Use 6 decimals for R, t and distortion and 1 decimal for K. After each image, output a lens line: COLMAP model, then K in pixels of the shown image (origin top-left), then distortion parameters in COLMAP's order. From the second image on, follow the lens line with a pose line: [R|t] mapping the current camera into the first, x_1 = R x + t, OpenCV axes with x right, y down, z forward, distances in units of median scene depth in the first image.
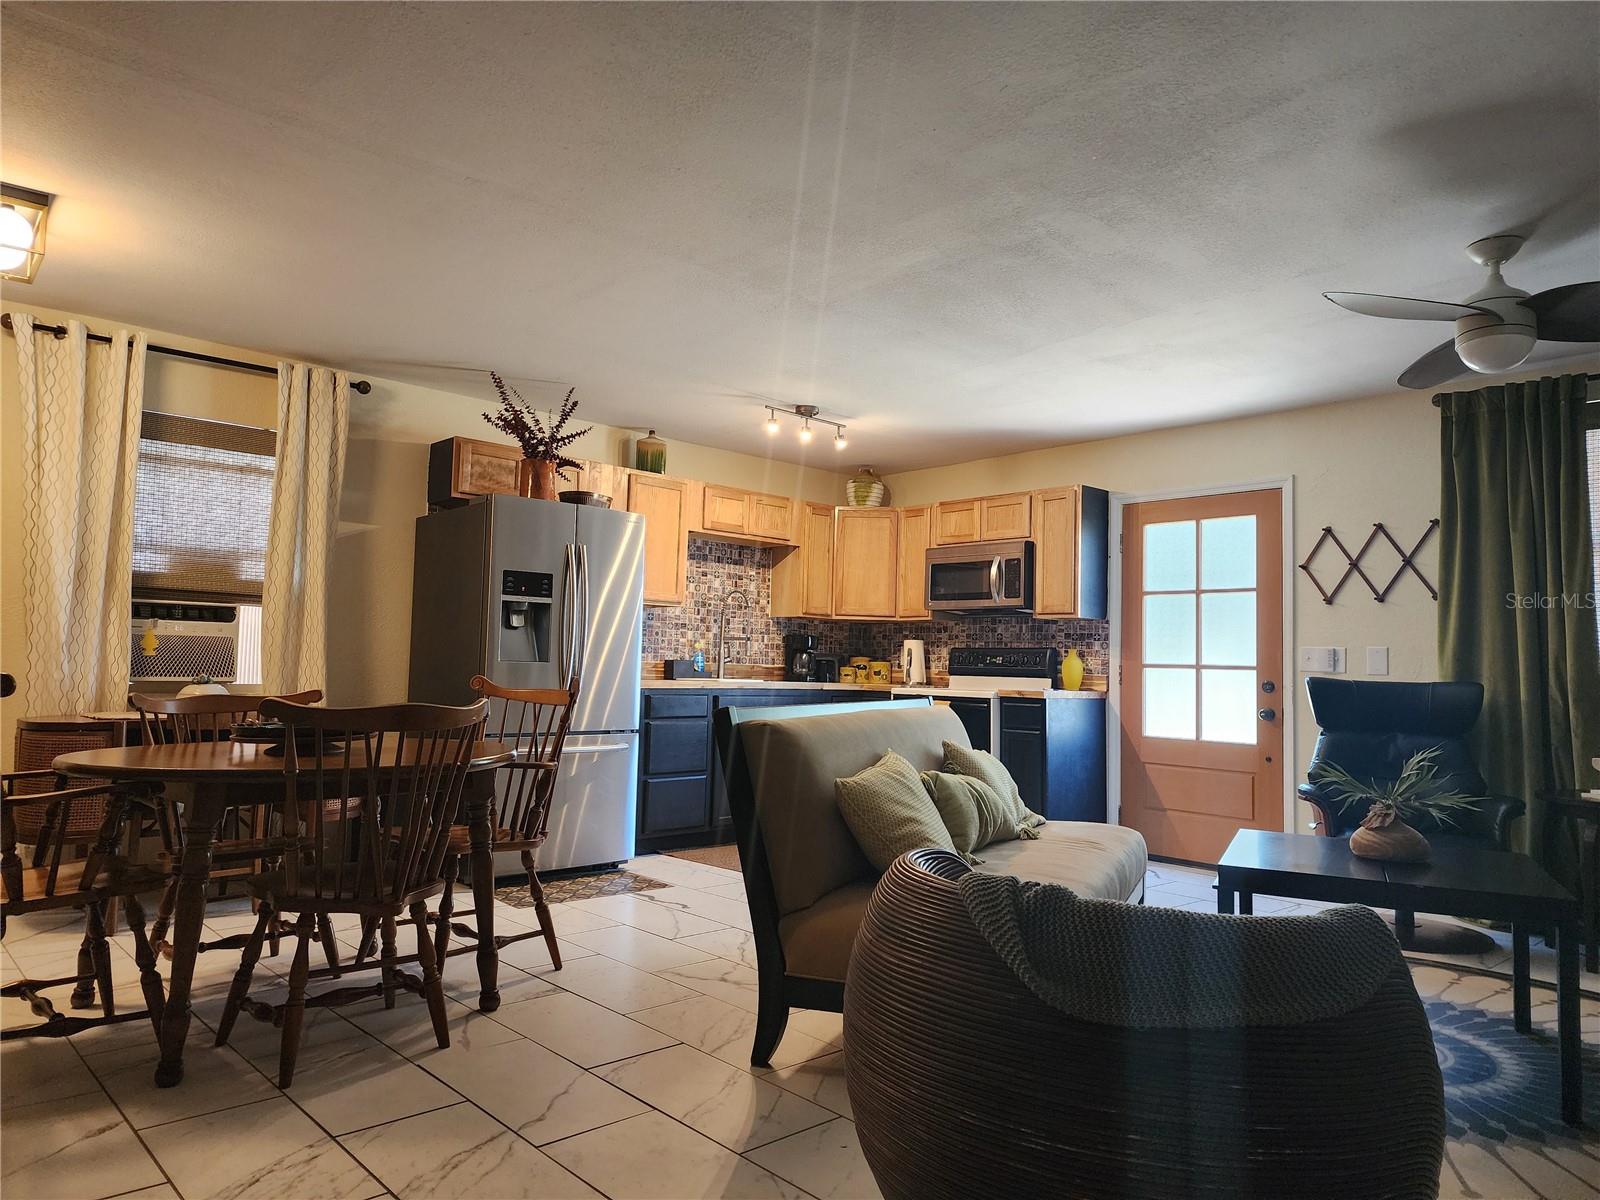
lens RADIAL K [[1073.3, 0, 799.6], [0, 1073.3, 592.6], [0, 0, 1]] dist [0.050912, -0.046764]
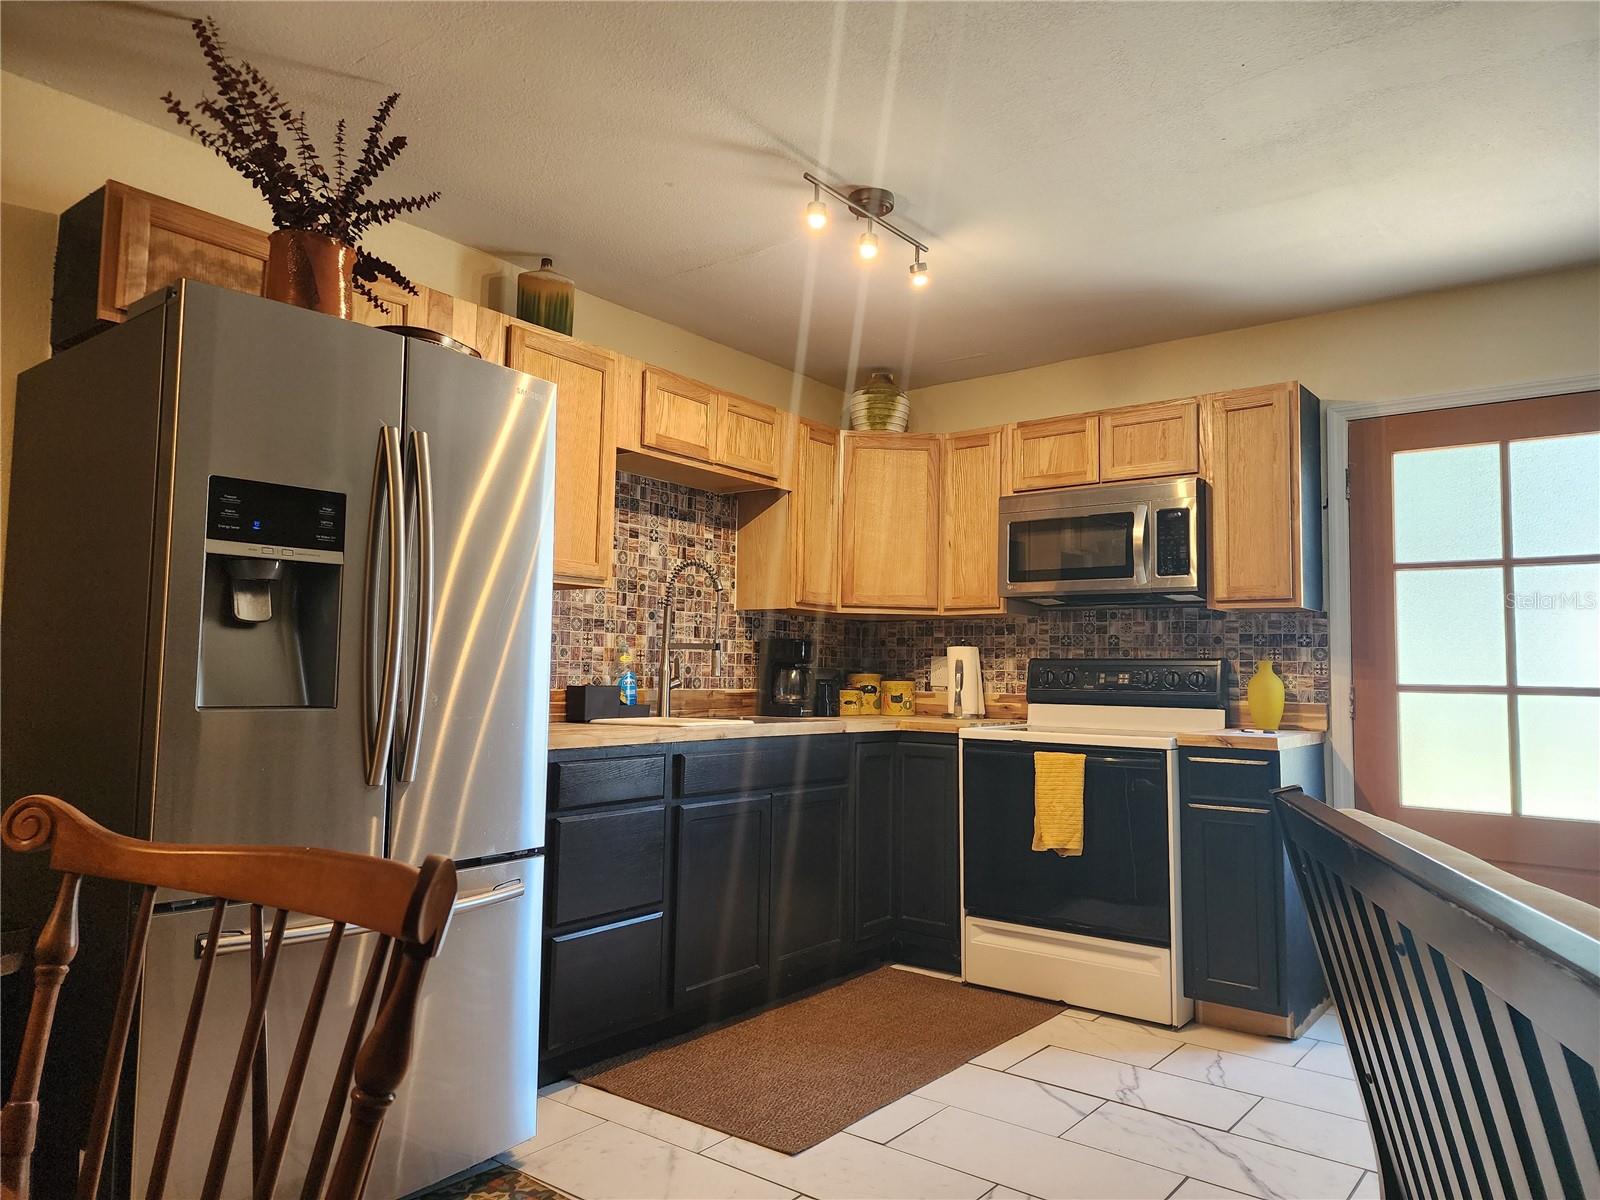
lens RADIAL K [[1073.3, 0, 807.4], [0, 1073.3, 595.2], [0, 0, 1]] dist [0.050912, -0.046764]
pose [[0.985879, 0.002519, 0.167442, -0.102328], [-0.002192, 0.999995, -0.002138, 0.018304], [-0.167447, 0.001741, 0.985880, 0.462137]]
